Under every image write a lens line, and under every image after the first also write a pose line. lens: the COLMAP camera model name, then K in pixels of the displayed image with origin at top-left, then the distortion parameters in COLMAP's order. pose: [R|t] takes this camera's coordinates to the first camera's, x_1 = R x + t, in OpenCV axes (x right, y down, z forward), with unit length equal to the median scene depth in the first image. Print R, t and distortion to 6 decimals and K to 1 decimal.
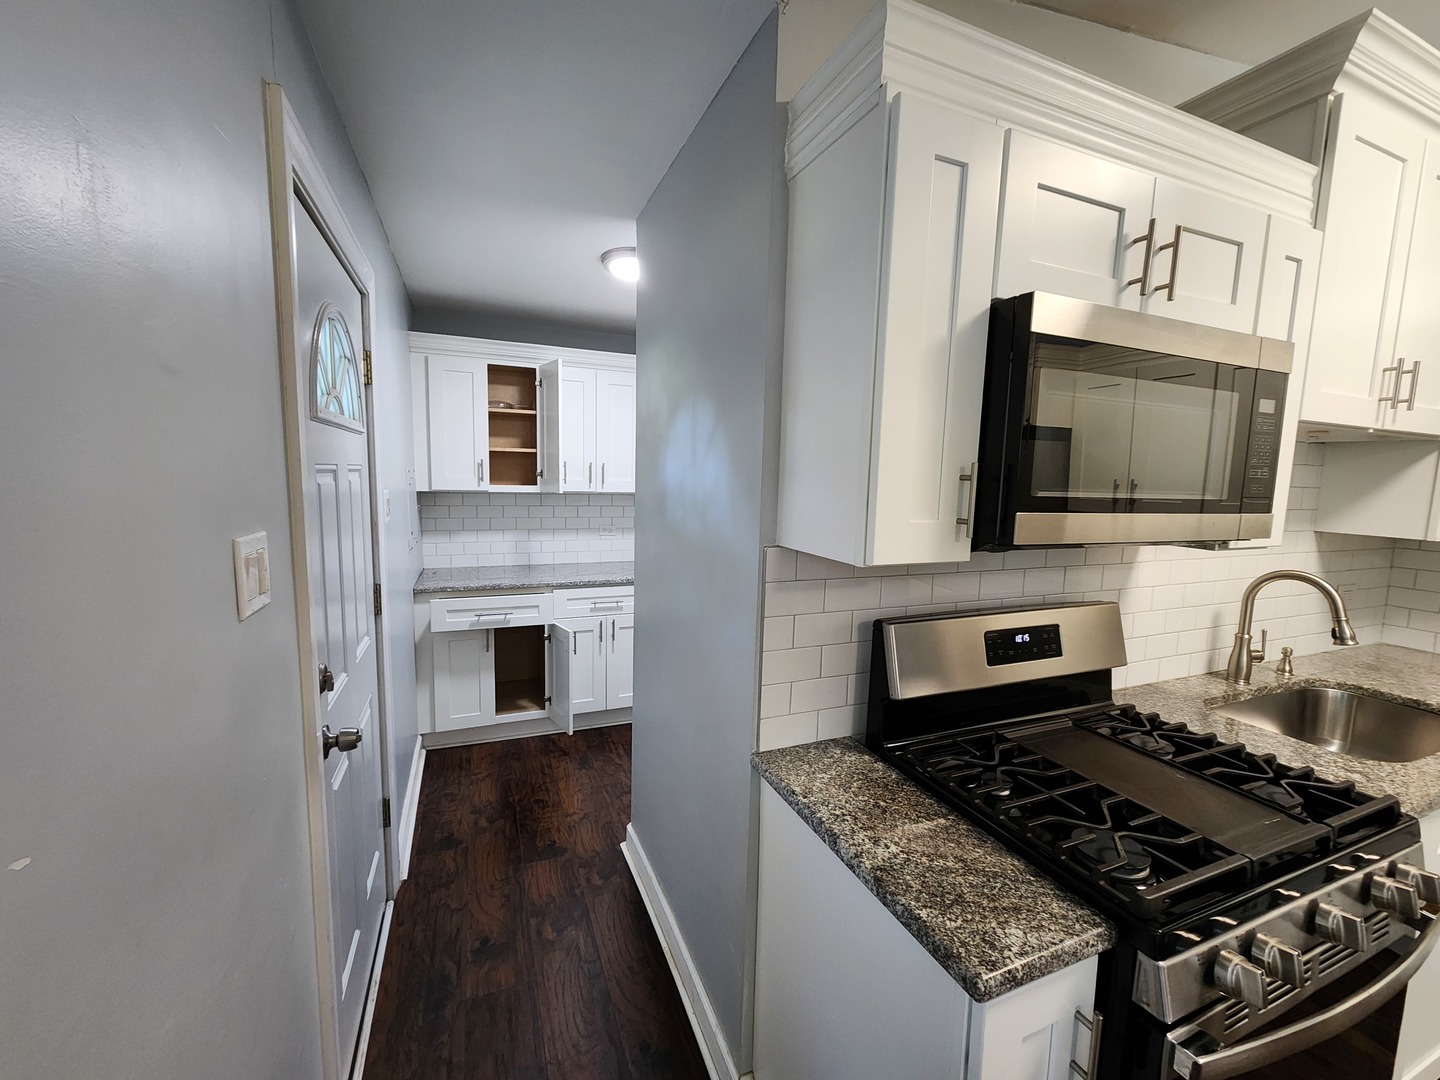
lens RADIAL K [[589.8, 0, 724.4], [0, 589.8, 539.6], [0, 0, 1]] dist [0.001277, -0.000131]
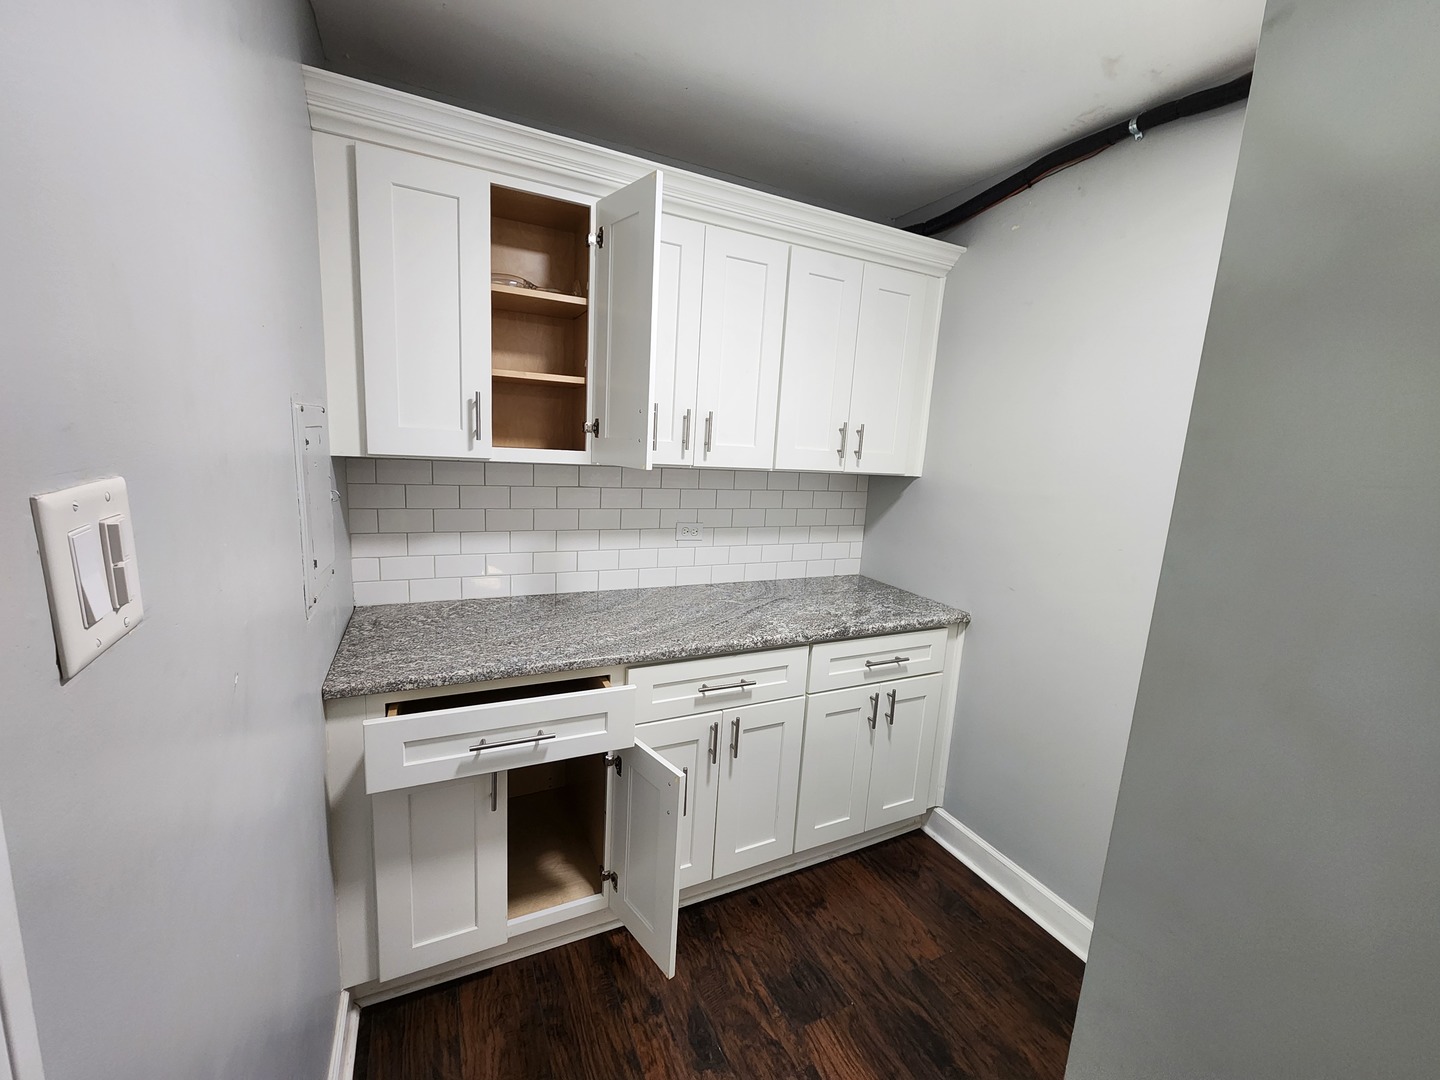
lens RADIAL K [[589.8, 0, 724.4], [0, 589.8, 539.6], [0, 0, 1]] dist [0.001277, -0.000131]
pose [[0.997997, 0.021422, 0.059531, -0.236467], [-0.024819, 0.998070, 0.056932, -0.049382], [-0.058197, -0.058296, 0.996602, 0.504299]]
